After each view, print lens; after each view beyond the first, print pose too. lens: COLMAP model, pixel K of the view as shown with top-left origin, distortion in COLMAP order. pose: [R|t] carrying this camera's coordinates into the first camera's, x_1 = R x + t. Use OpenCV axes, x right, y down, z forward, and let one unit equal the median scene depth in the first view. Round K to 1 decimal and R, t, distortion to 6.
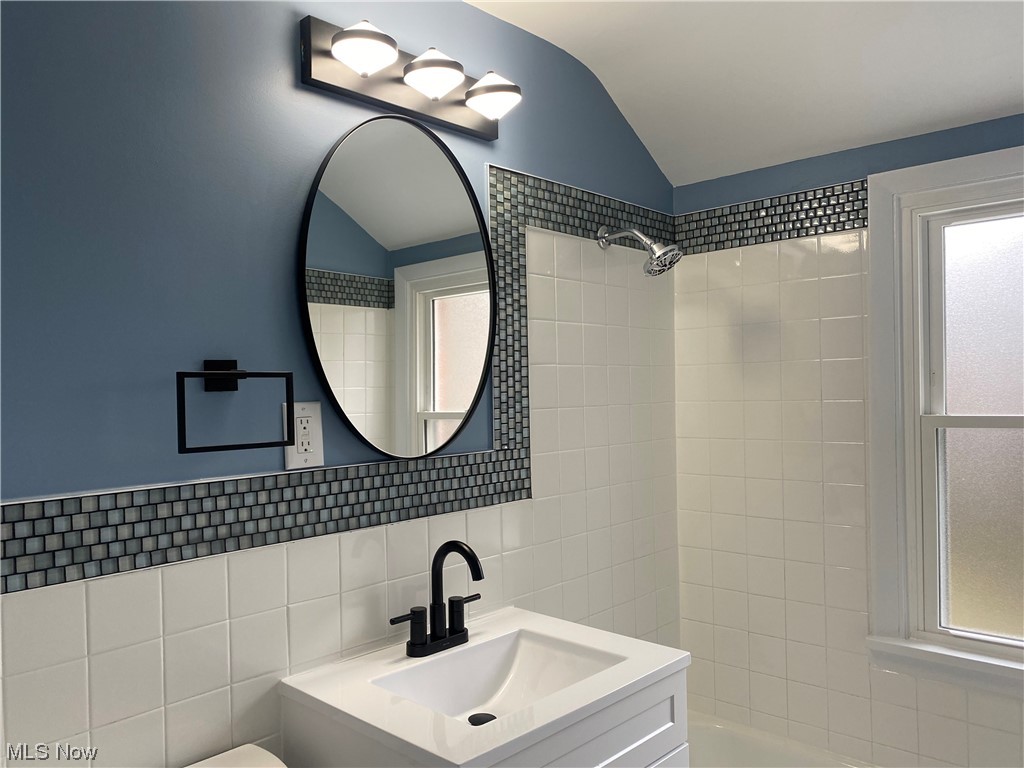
lens RADIAL K [[773.5, 0, 523.2], [0, 773.5, 403.7], [0, 0, 1]] dist [0.044968, -0.048978]
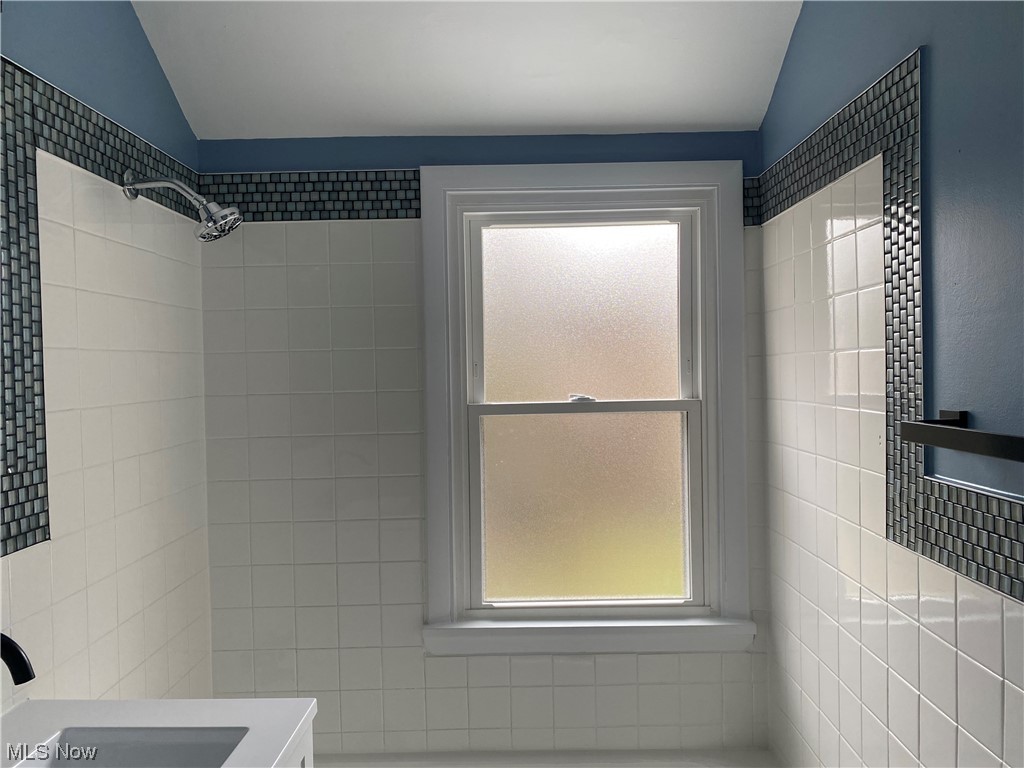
lens RADIAL K [[773.5, 0, 513.6], [0, 773.5, 384.8], [0, 0, 1]] dist [0.044968, -0.048978]
pose [[0.740126, -0.012669, 0.672349, -0.153814], [0.020096, 0.999793, -0.003283, -0.006701], [-0.672168, 0.015942, 0.740227, 0.199577]]
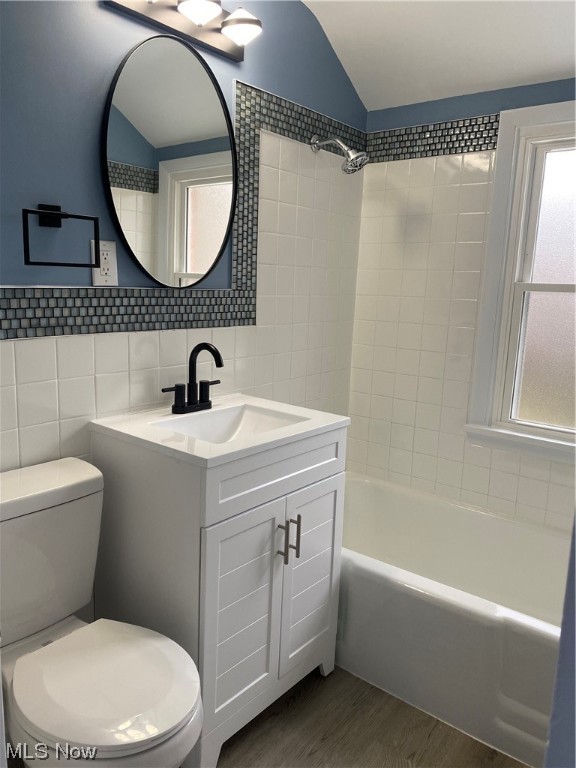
lens RADIAL K [[580.1, 0, 289.0], [0, 580.1, 384.4], [0, 0, 1]] dist [0.044968, -0.048978]
pose [[0.996241, 0.043314, 0.075022, -0.004517], [-0.054913, 0.985557, 0.160196, 0.055165], [-0.067000, -0.163713, 0.984230, -0.125442]]
